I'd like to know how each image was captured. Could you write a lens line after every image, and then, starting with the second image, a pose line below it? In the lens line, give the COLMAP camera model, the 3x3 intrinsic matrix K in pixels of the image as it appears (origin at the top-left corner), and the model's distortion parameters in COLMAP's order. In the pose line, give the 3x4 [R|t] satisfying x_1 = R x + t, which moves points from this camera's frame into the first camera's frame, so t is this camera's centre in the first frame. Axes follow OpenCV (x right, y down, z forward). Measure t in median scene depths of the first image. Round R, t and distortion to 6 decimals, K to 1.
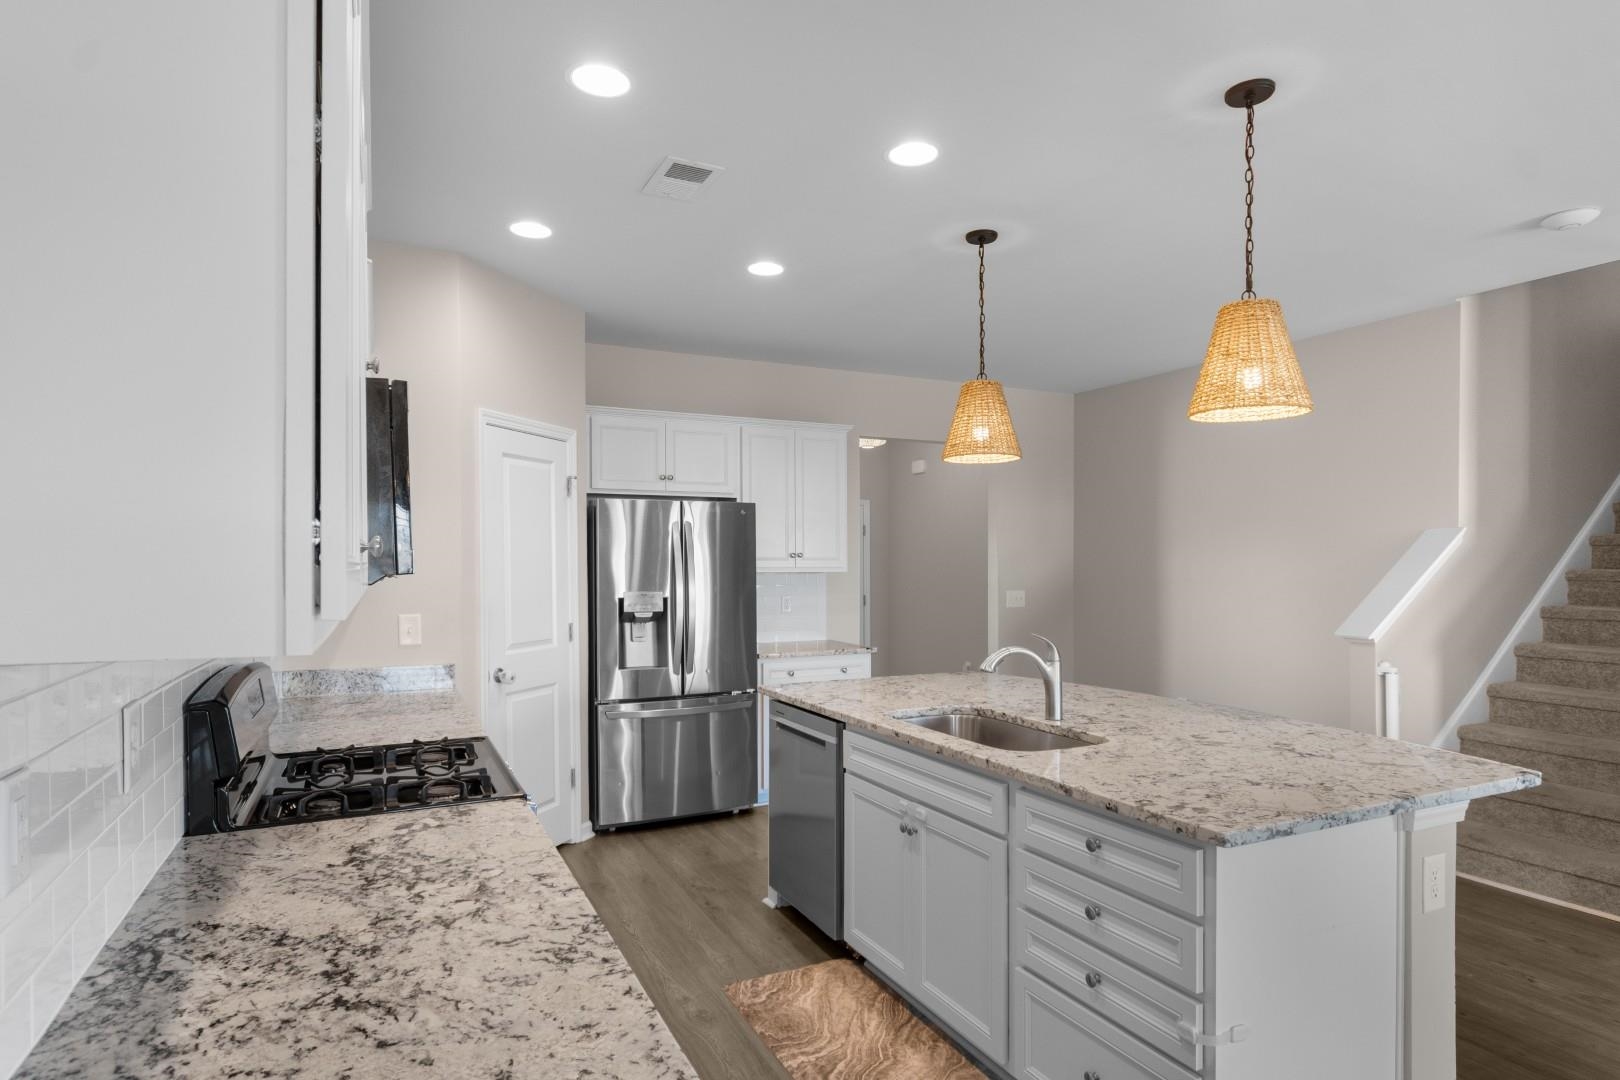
lens RADIAL K [[880.2, 0, 810.9], [0, 880.2, 574.4], [0, 0, 1]] dist [0.005969, -0.002450]
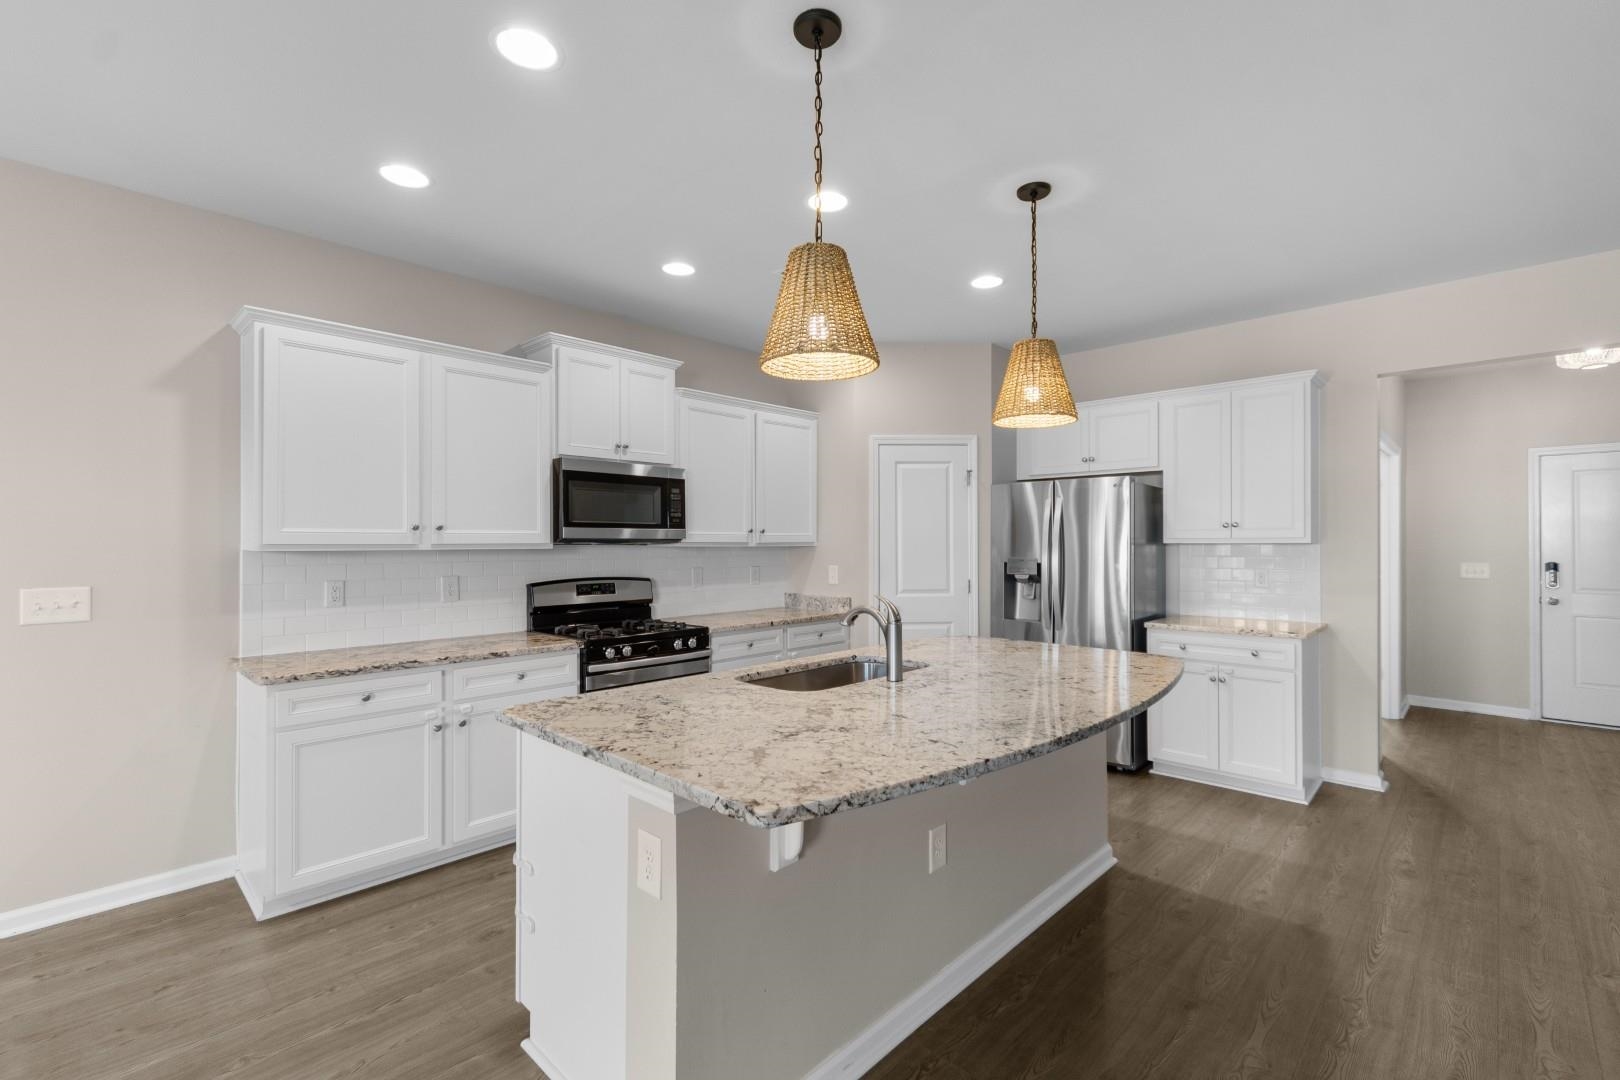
lens RADIAL K [[718.5, 0, 824.8], [0, 718.5, 542.1], [0, 0, 1]] dist [0.002910, -0.000505]
pose [[0.361590, 0.001644, -0.932336, 1.029804], [-0.009957, 0.999948, -0.002098, 0.004632], [0.932284, 0.010042, 0.361587, 0.615841]]
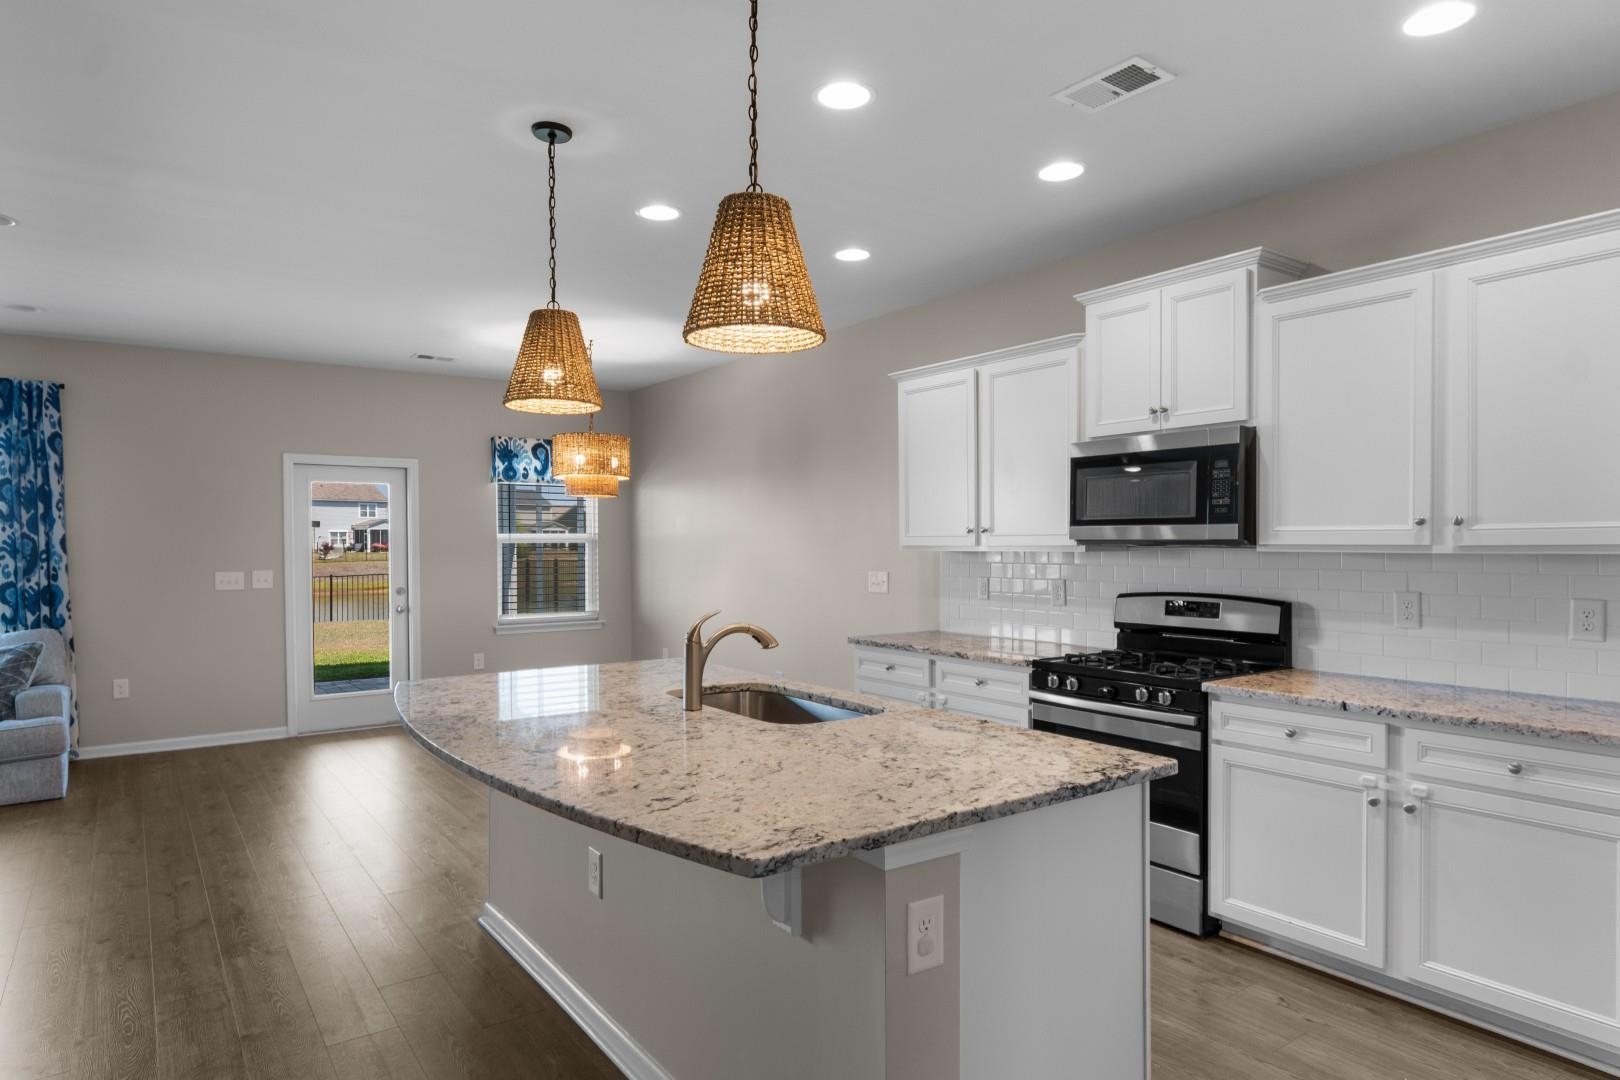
lens RADIAL K [[991.1, 0, 781.5], [0, 991.1, 550.9], [0, 0, 1]] dist [0.051735, -0.000783]
pose [[-0.990670, 0.004977, -0.136190, 0.311227], [0.002548, 0.999835, 0.018001, -0.011373], [0.136257, 0.017486, -0.990519, 2.036367]]
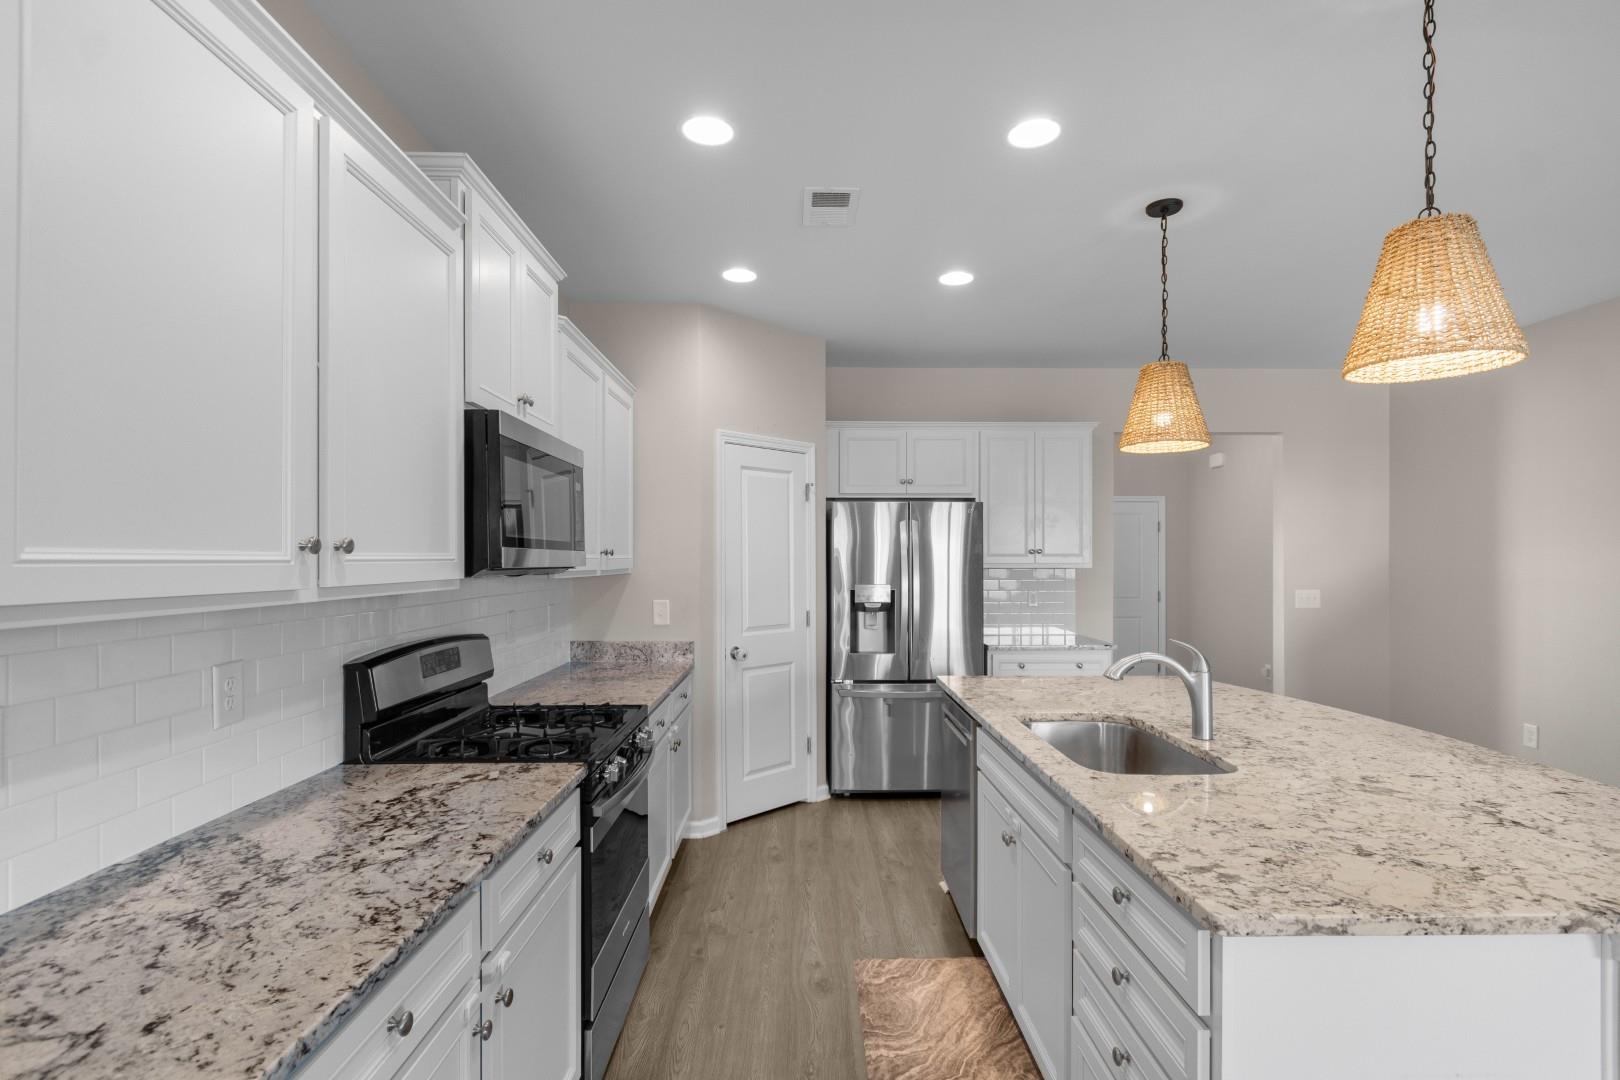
lens RADIAL K [[767.7, 0, 817.7], [0, 767.7, 560.1], [0, 0, 1]] dist [0.008361, -0.005473]
pose [[0.907318, 0.002857, -0.420434, 0.249236], [-0.007302, 0.999933, -0.008962, -0.003147], [0.420381, 0.011202, 0.907279, 0.141719]]
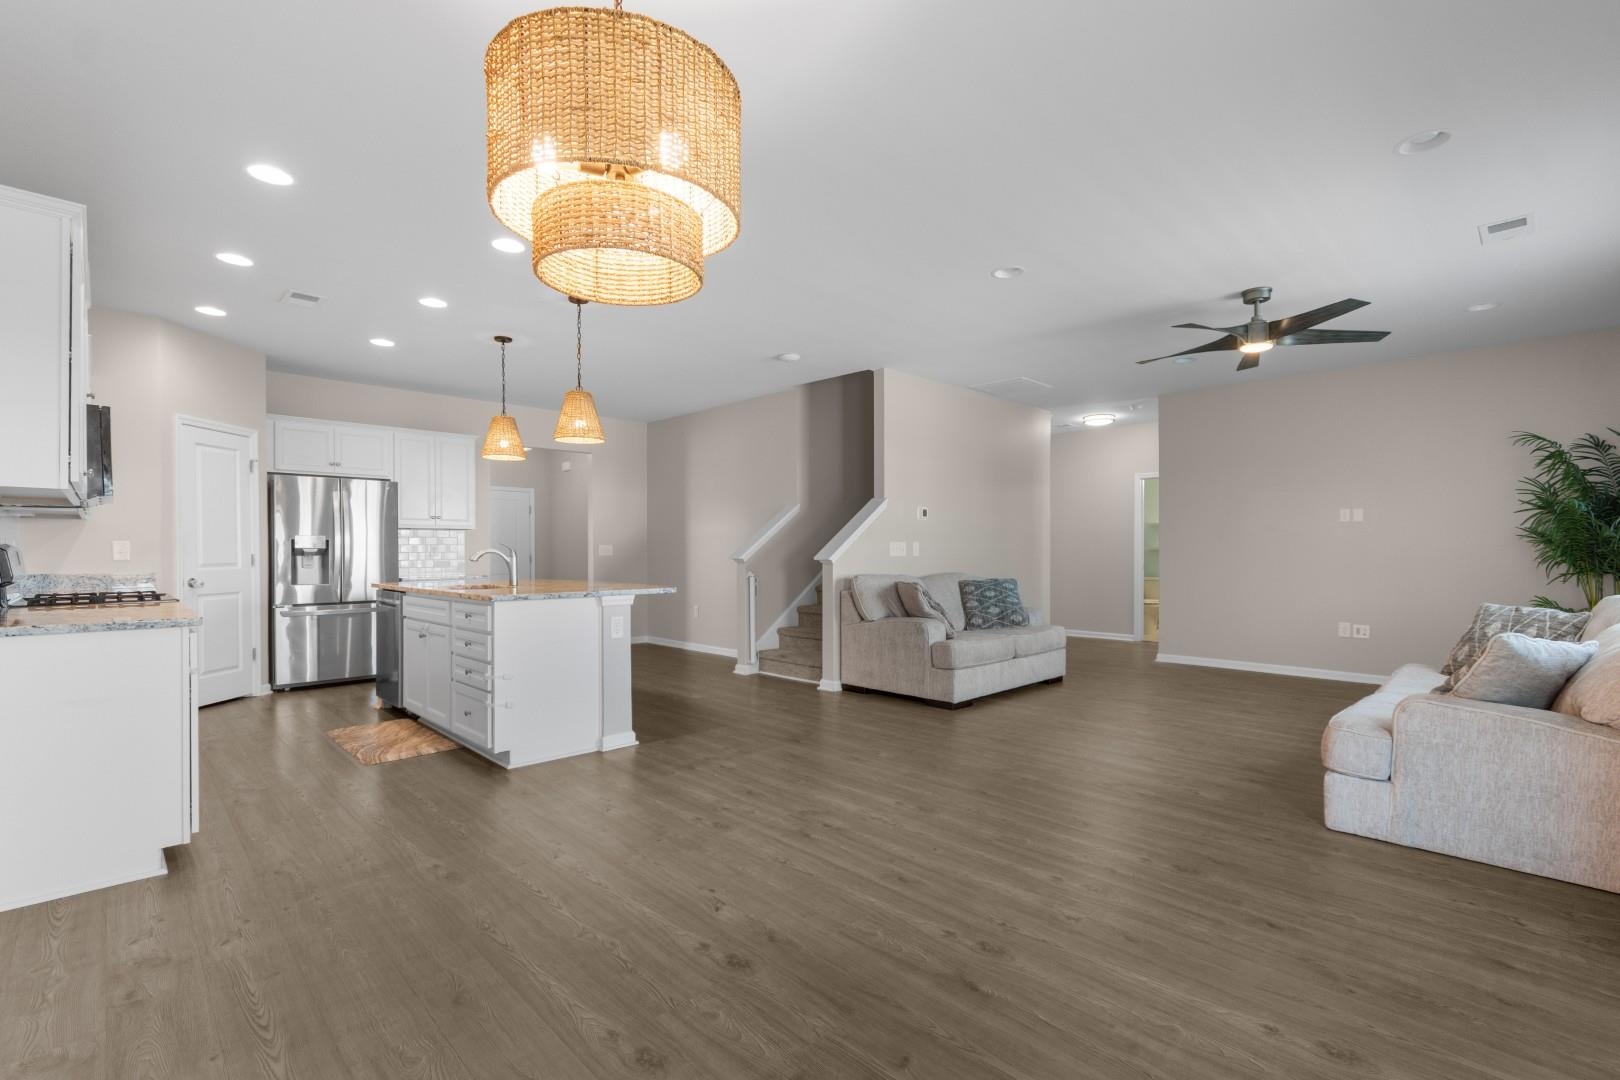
lens RADIAL K [[718.5, 0, 806.3], [0, 718.5, 551.9], [0, 0, 1]] dist [0.002910, -0.000505]
pose [[0.949995, -0.001846, 0.312259, 0.398768], [0.005456, 0.999928, -0.010686, 0.108244], [-0.312217, 0.011855, 0.949937, -0.787978]]
